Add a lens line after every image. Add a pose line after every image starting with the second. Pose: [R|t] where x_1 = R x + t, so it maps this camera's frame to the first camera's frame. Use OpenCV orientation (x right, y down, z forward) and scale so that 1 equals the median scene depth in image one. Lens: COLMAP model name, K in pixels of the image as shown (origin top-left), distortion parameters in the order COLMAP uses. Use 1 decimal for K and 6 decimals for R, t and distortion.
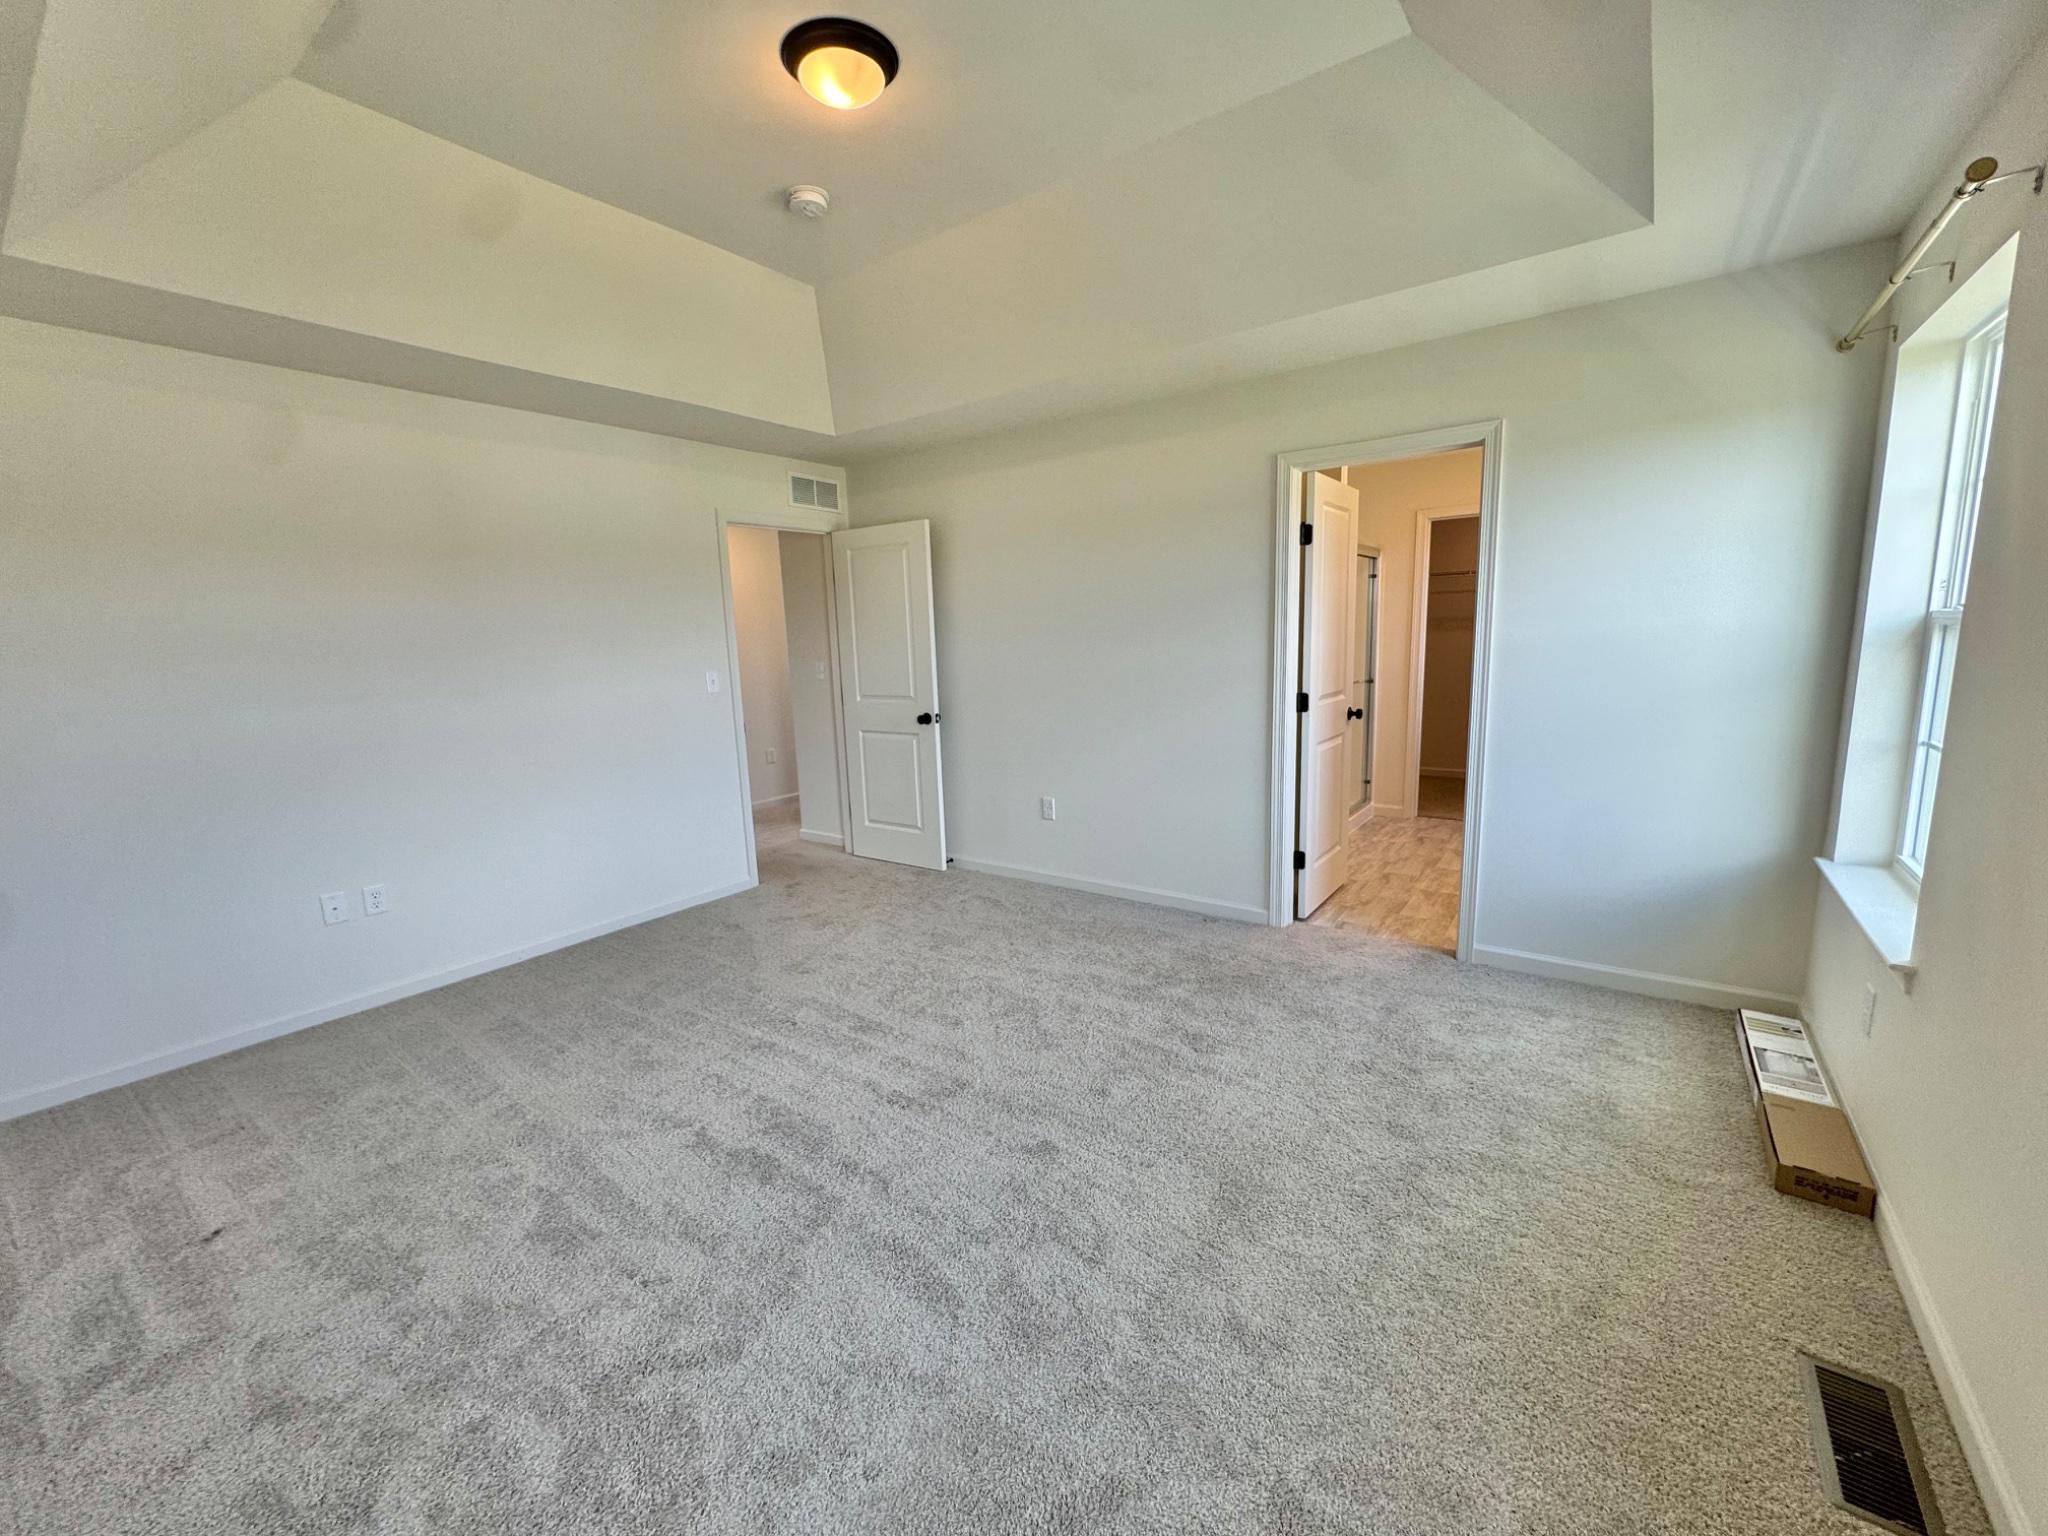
lens RADIAL K [[813.1, 0, 1014.2], [0, 813.1, 785.5], [0, 0, 1]] dist [-0.000098, 0.000032]
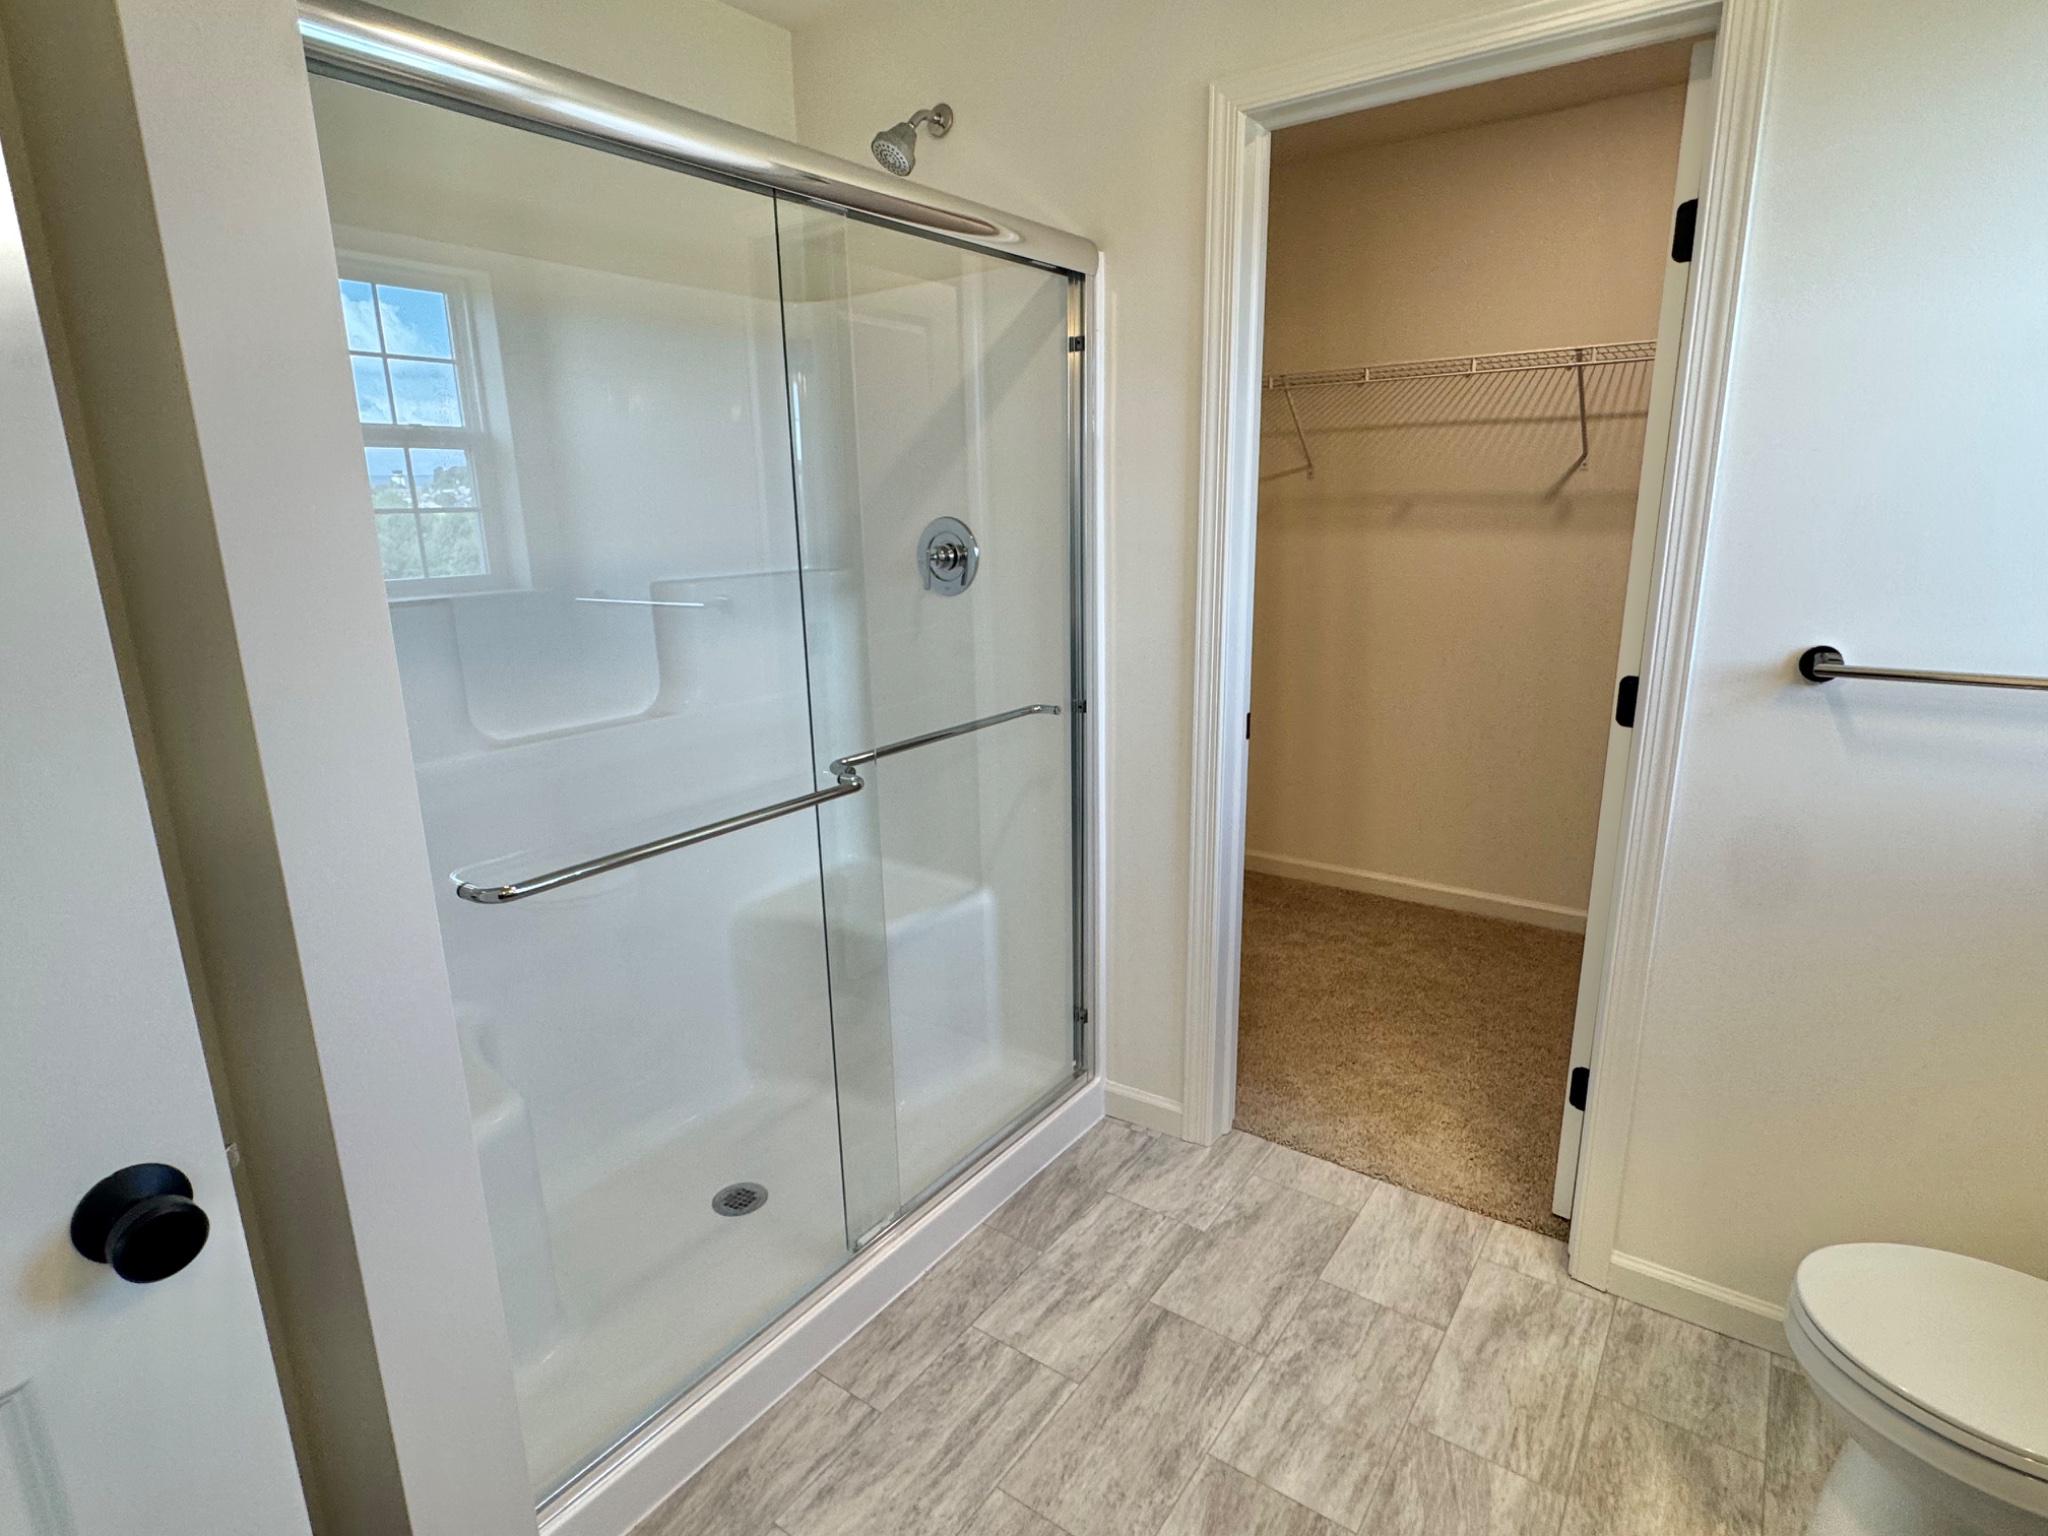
lens RADIAL K [[1069.6, 0, 1022.4], [0, 1069.6, 748.6], [0, 0, 1]] dist [-0.002090, -0.000072]
pose [[0.999840, 0.007884, 0.016035, 0.418047], [-0.008447, 0.999340, 0.035316, -0.129899], [-0.015746, -0.035446, 0.999248, 0.627264]]
